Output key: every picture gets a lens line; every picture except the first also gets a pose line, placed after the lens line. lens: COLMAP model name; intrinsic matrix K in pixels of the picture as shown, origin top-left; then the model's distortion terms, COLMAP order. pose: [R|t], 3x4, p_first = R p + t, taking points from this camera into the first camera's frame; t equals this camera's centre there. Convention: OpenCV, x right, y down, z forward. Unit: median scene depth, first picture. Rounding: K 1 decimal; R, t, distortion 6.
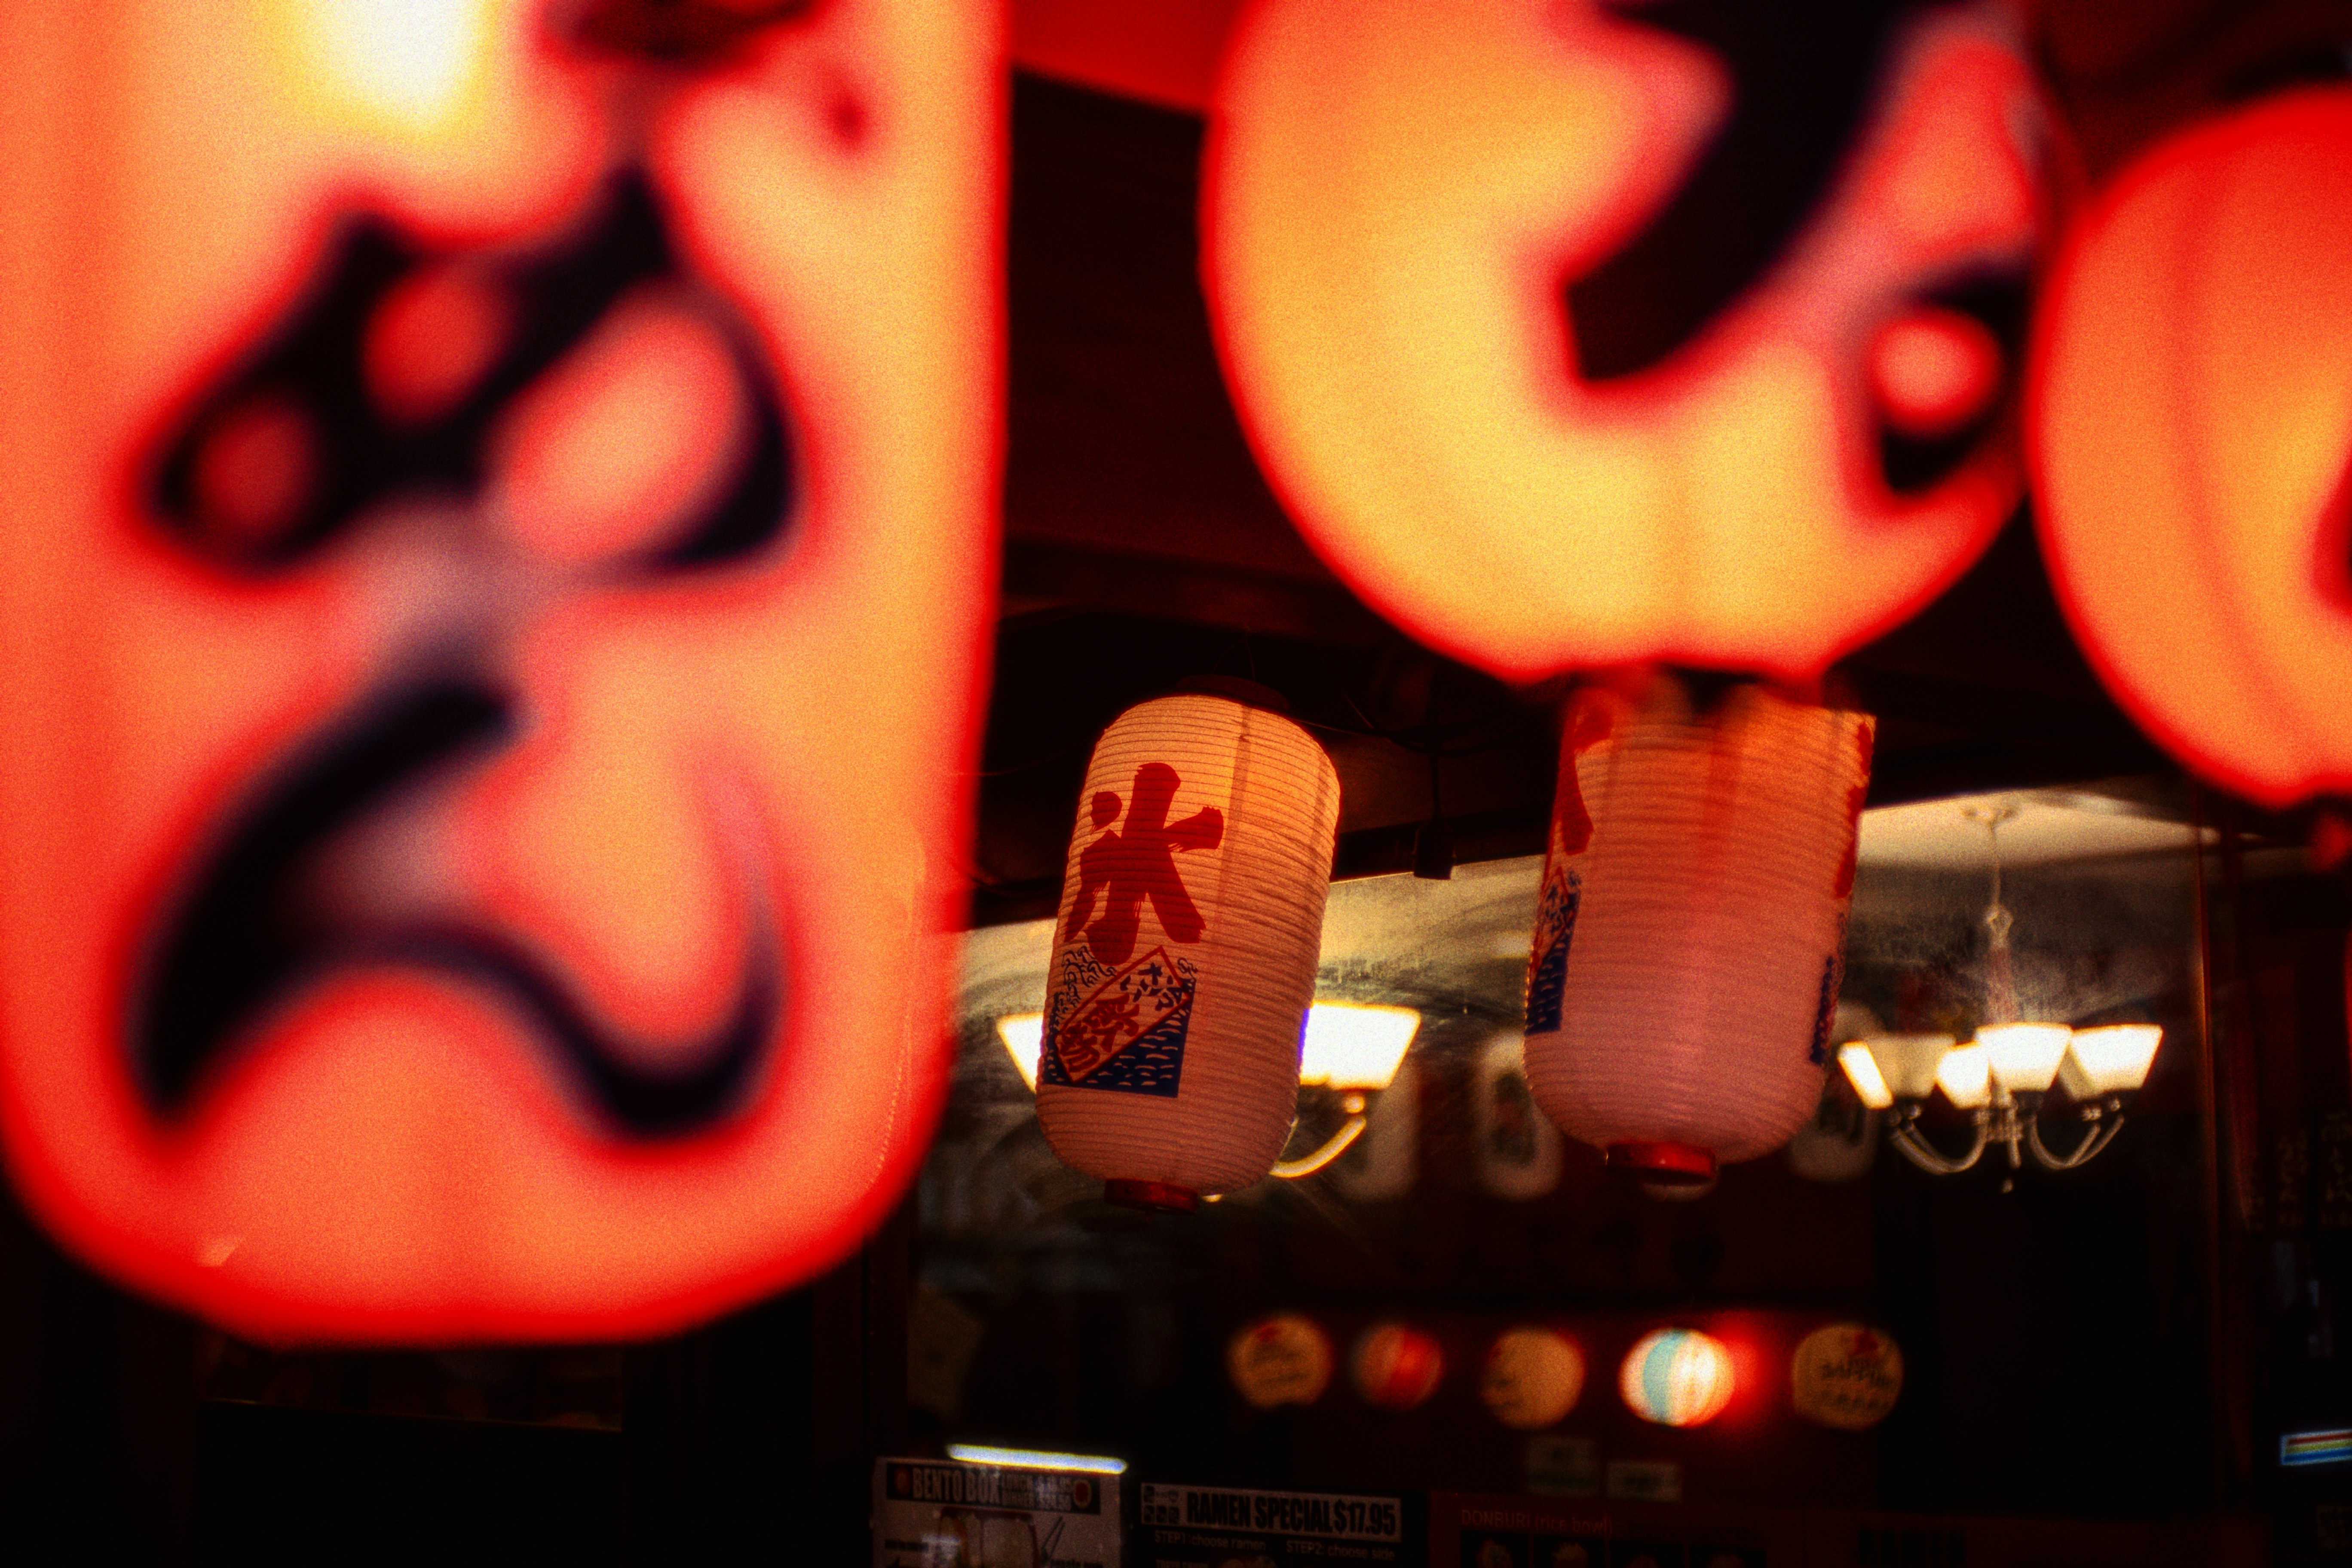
lens RADIAL K [[3753.0, 0, 1176.0], [0, 3753.0, 784.0], [0, 0, 1]] dist [-0.206631, -0.024309]
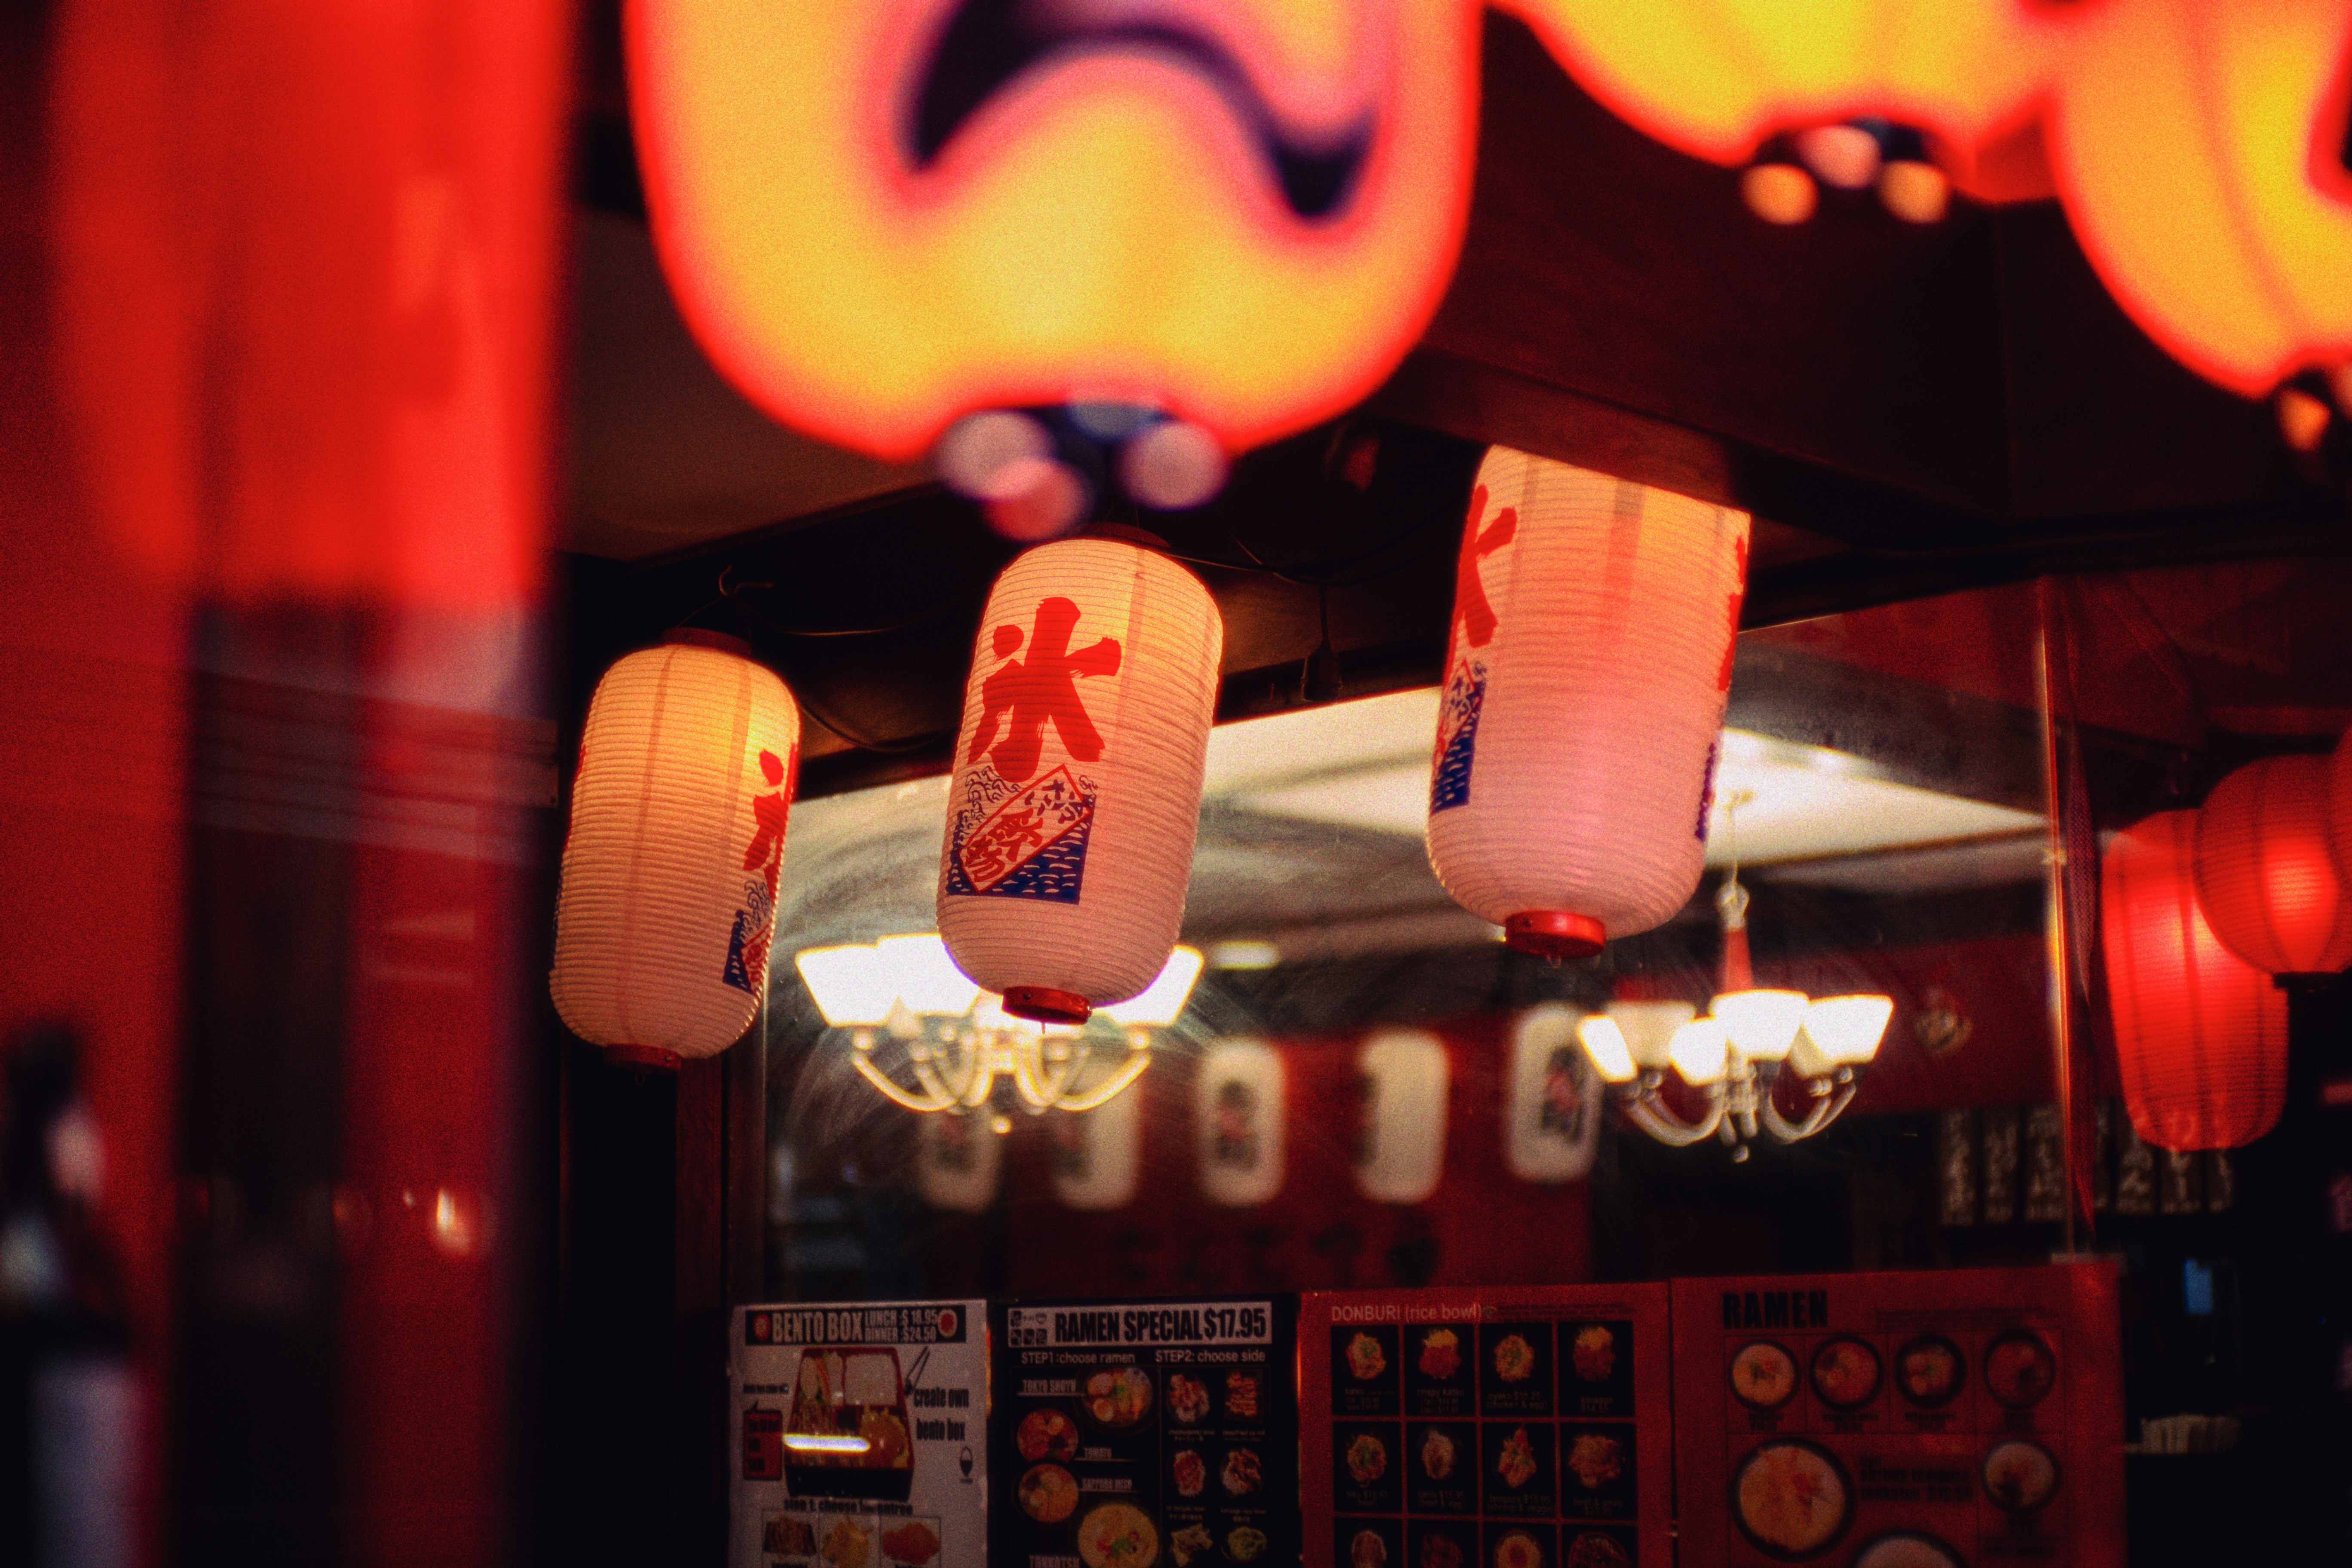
lens RADIAL K [[3753.0, 0, 1176.0], [0, 3753.0, 784.0], [0, 0, 1]] dist [-0.206631, -0.024309]
pose [[0.995603, 0.015720, 0.092342, -0.069713], [-0.013208, 0.999528, -0.027754, 0.077137], [-0.092735, 0.026412, 0.995340, -0.063700]]
